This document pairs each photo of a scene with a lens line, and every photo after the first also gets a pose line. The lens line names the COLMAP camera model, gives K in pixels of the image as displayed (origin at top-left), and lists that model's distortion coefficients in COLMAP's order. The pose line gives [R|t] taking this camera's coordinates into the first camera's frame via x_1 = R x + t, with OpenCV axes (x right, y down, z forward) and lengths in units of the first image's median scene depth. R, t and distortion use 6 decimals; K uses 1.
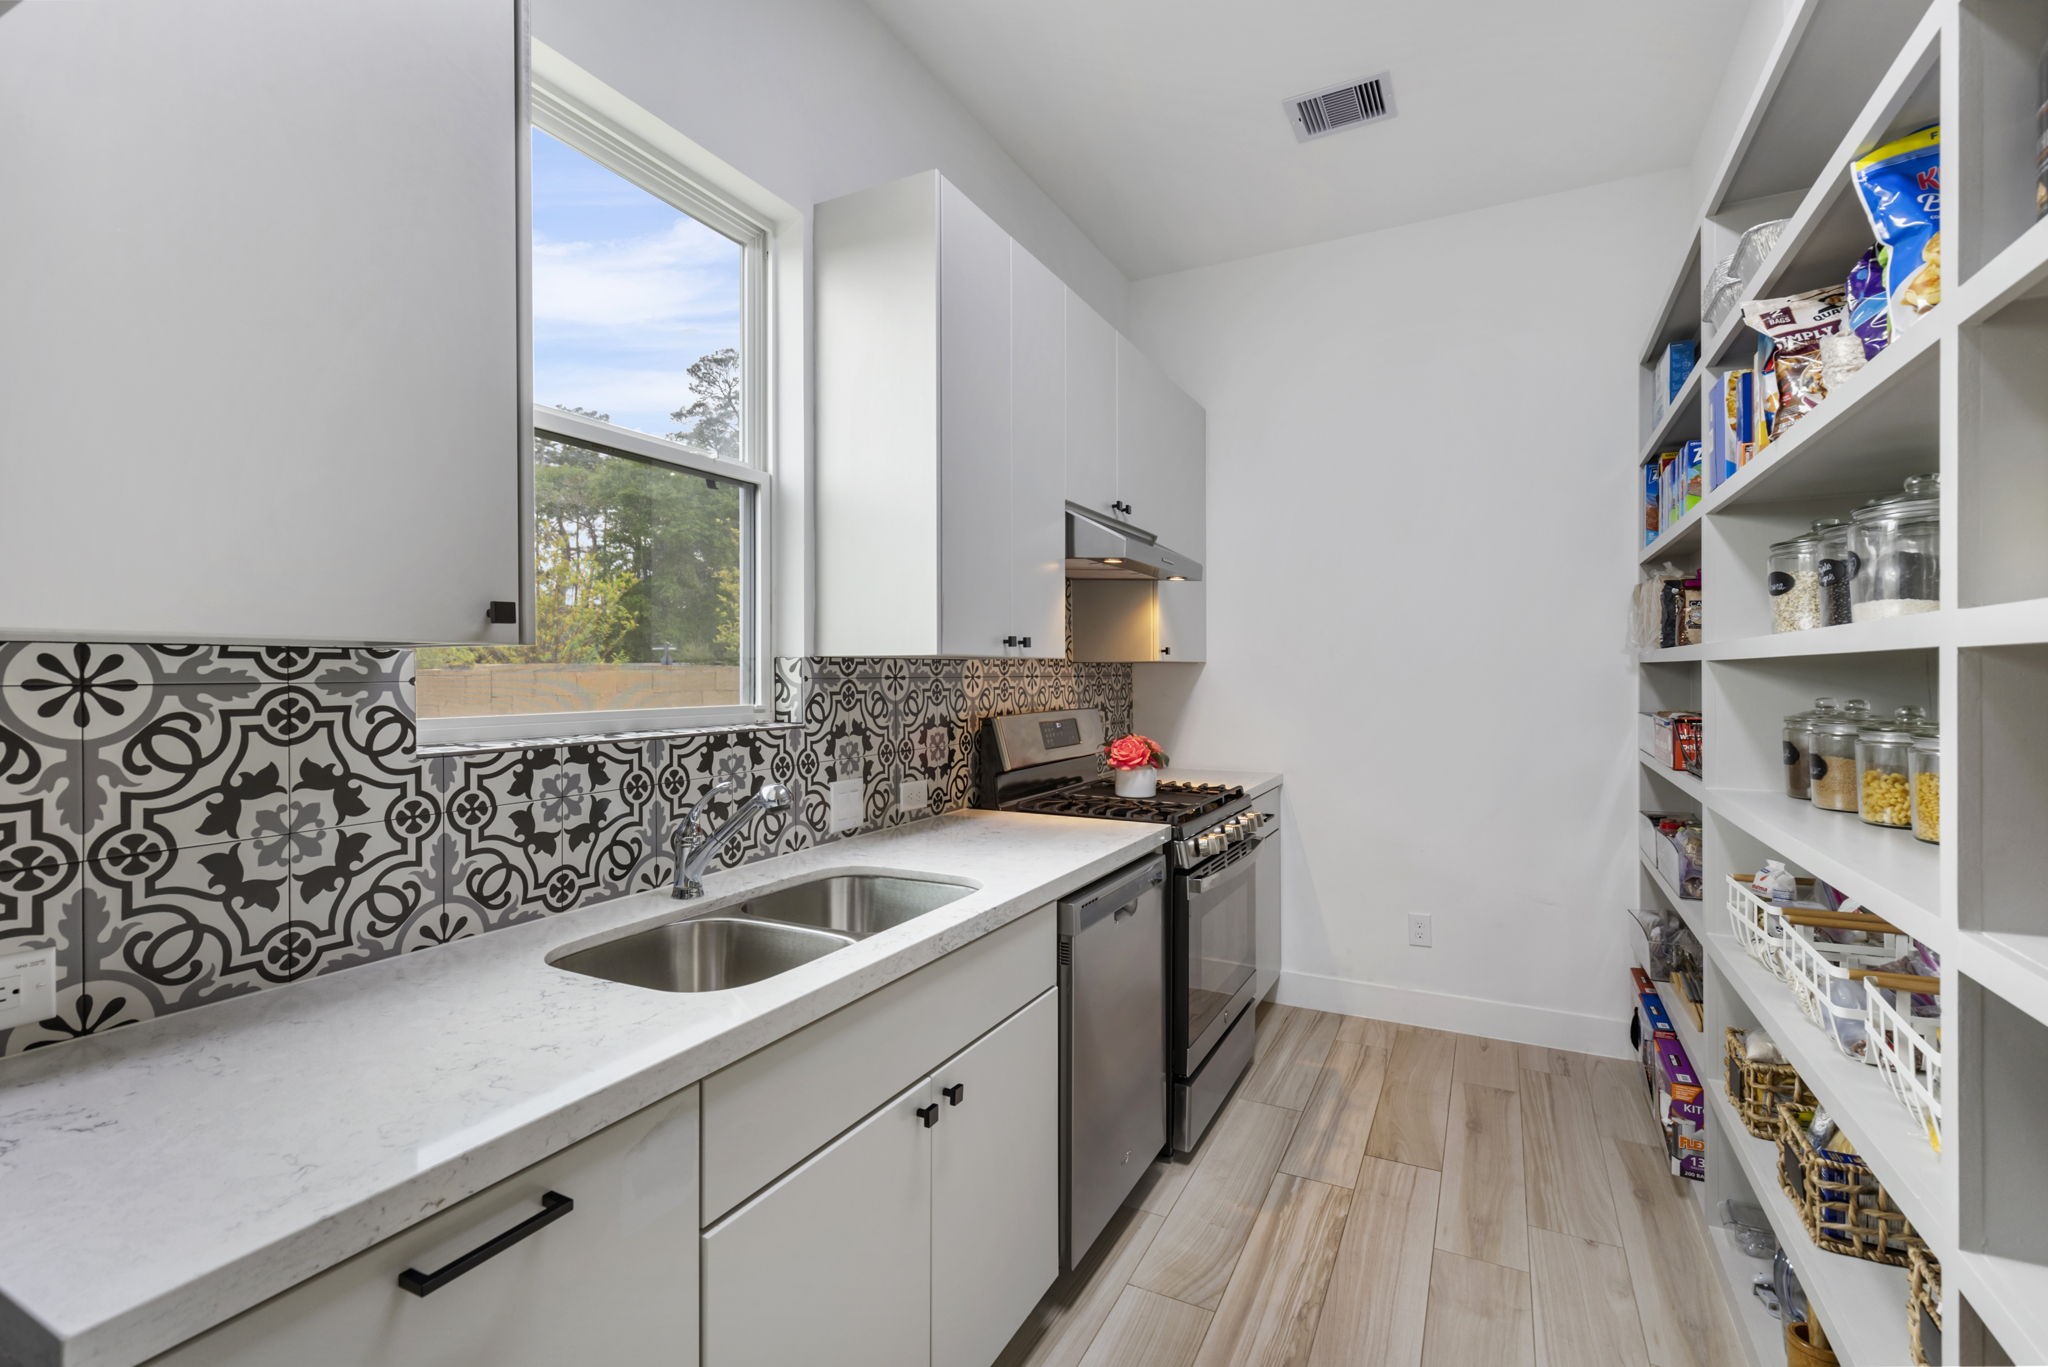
lens RADIAL K [[936.8, 0, 1025.9], [0, 936.8, 681.4], [0, 0, 1]] dist [0.002108, -0.000332]
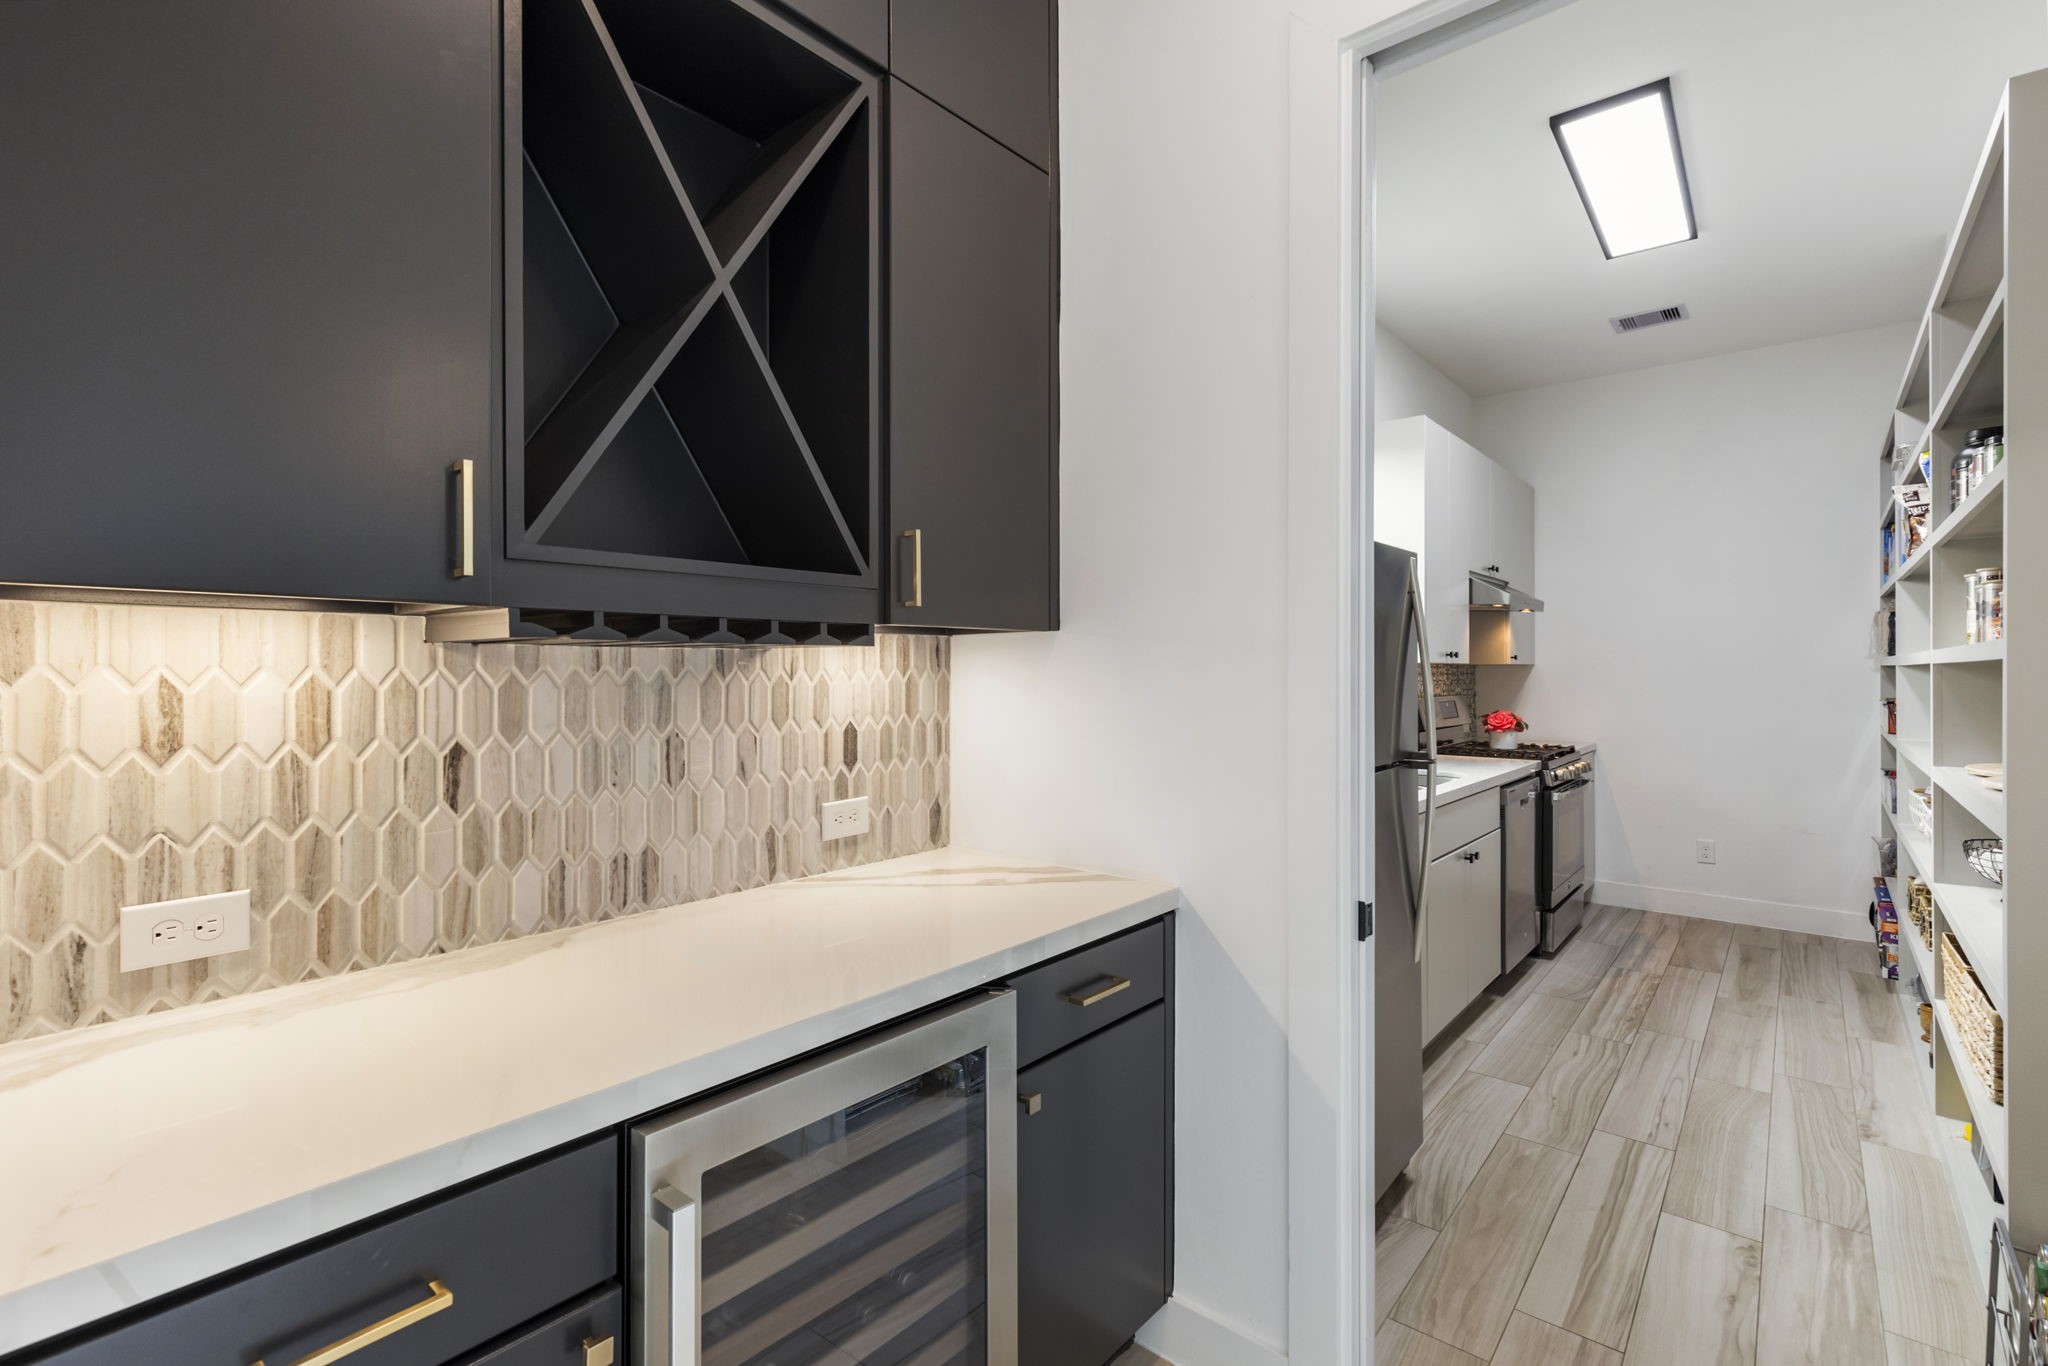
lens RADIAL K [[936.8, 0, 1017.5], [0, 936.8, 673.2], [0, 0, 1]] dist [0.002108, -0.000332]
pose [[0.973214, 0.002348, -0.229890, -0.377170], [-0.003973, 0.999970, -0.006607, 0.008351], [0.229868, 0.007343, 0.973194, -0.877376]]
